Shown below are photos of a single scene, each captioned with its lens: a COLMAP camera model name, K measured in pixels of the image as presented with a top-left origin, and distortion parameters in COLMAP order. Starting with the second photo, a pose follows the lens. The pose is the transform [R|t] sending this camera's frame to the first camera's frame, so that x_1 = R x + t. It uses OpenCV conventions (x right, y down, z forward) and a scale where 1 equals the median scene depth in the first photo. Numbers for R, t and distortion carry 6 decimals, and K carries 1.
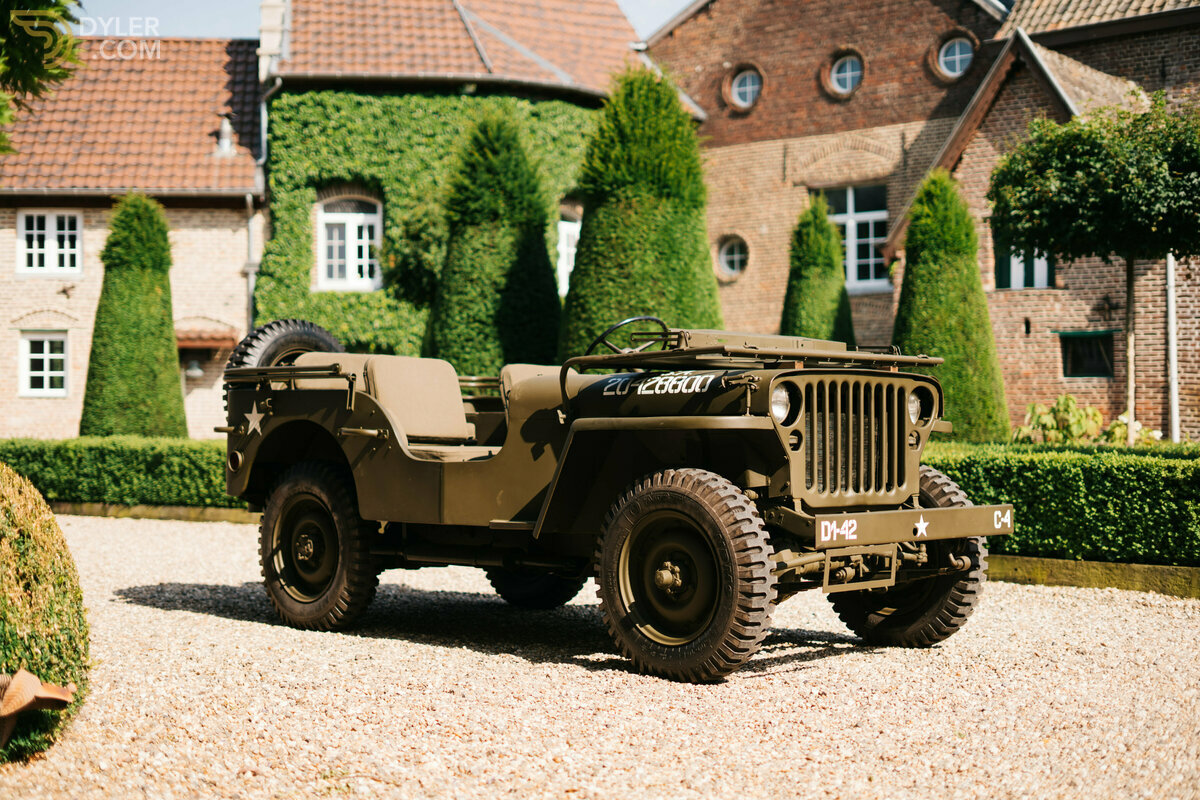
lens RADIAL K [[1753.2, 0, 600.0], [0, 1753.2, 400.0], [0, 0, 1]] dist [-0.008360, 0.007672]
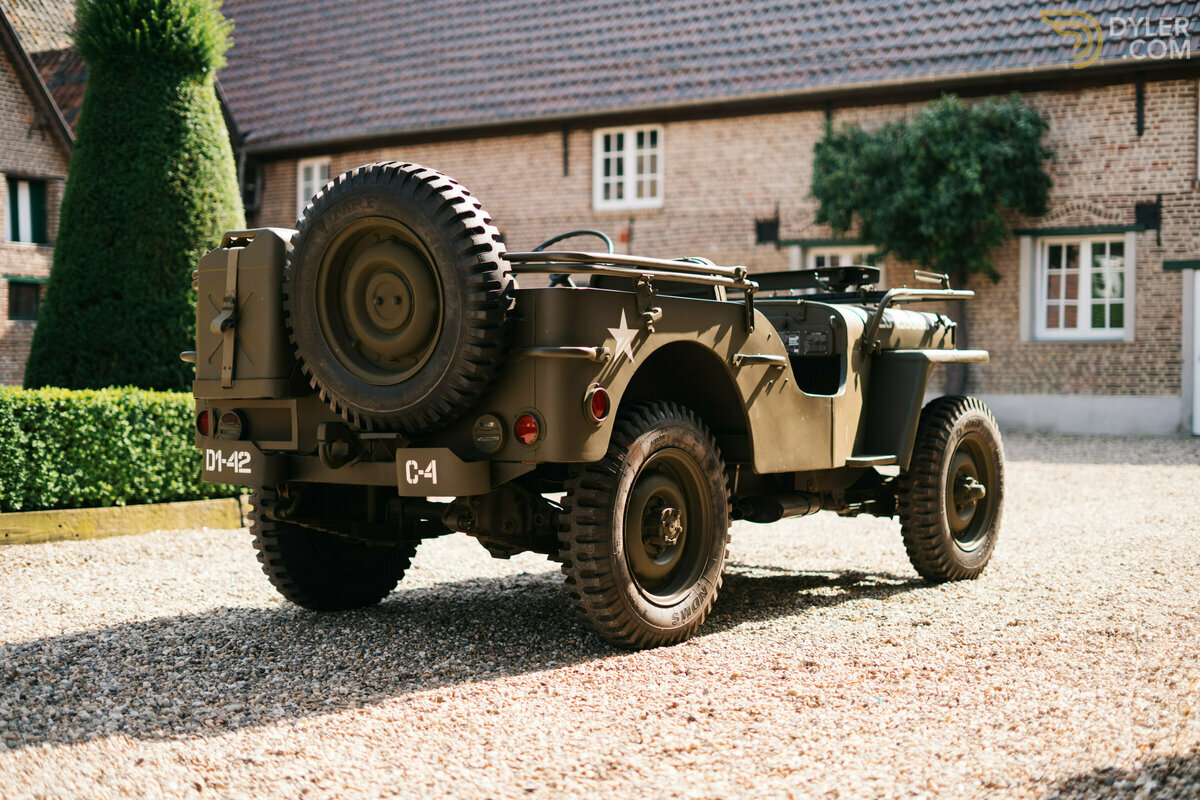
lens RADIAL K [[1753.1, 0, 594.0], [0, 1753.1, 398.8], [0, 0, 1]] dist [-0.002536, -0.029224]
pose [[-0.150927, -0.011245, 0.988481, -0.394103], [-0.019984, 0.999766, 0.008322, 0.013459], [-0.988343, -0.018498, -0.151117, 0.529523]]
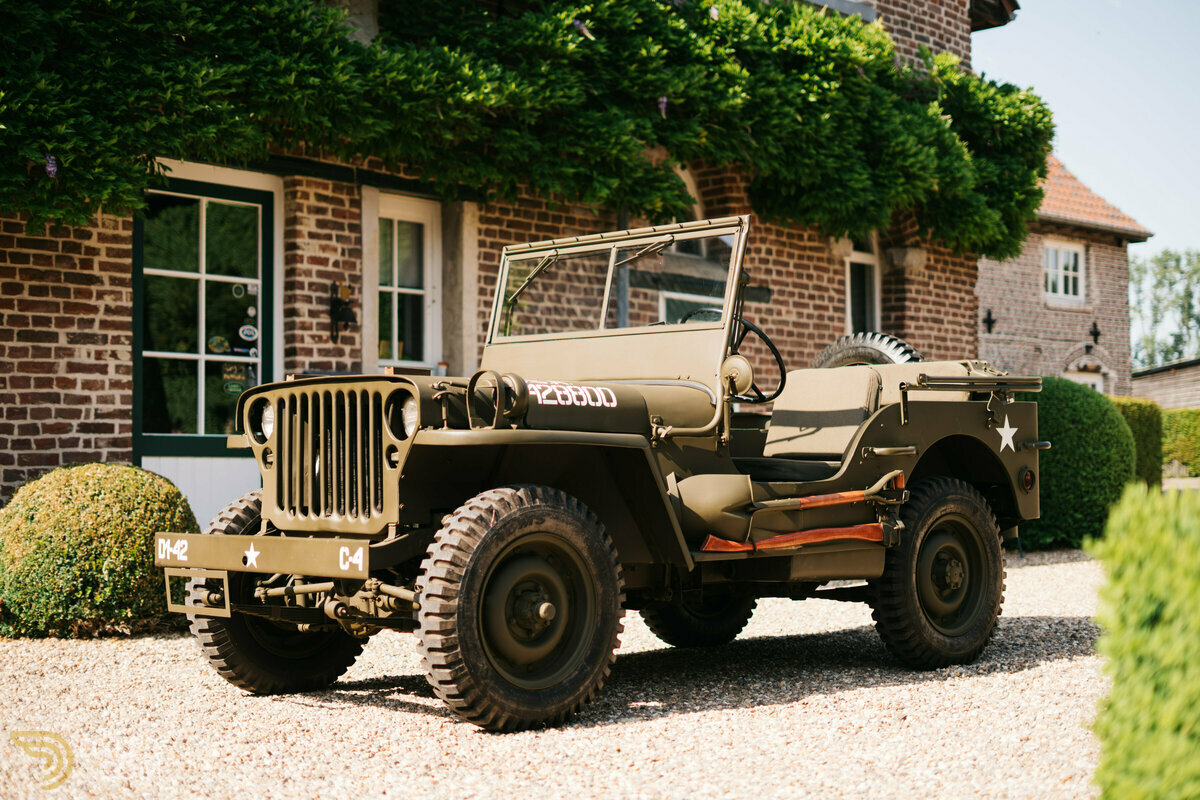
lens RADIAL K [[1753.2, 0, 600.0], [0, 1753.2, 400.0], [0, 0, 1]] dist [-0.008360, 0.007672]
pose [[-0.050620, -0.040805, -0.997884, 0.404767], [0.030443, 0.998638, -0.042380, 0.014151], [0.998254, -0.032524, -0.049309, 0.467940]]
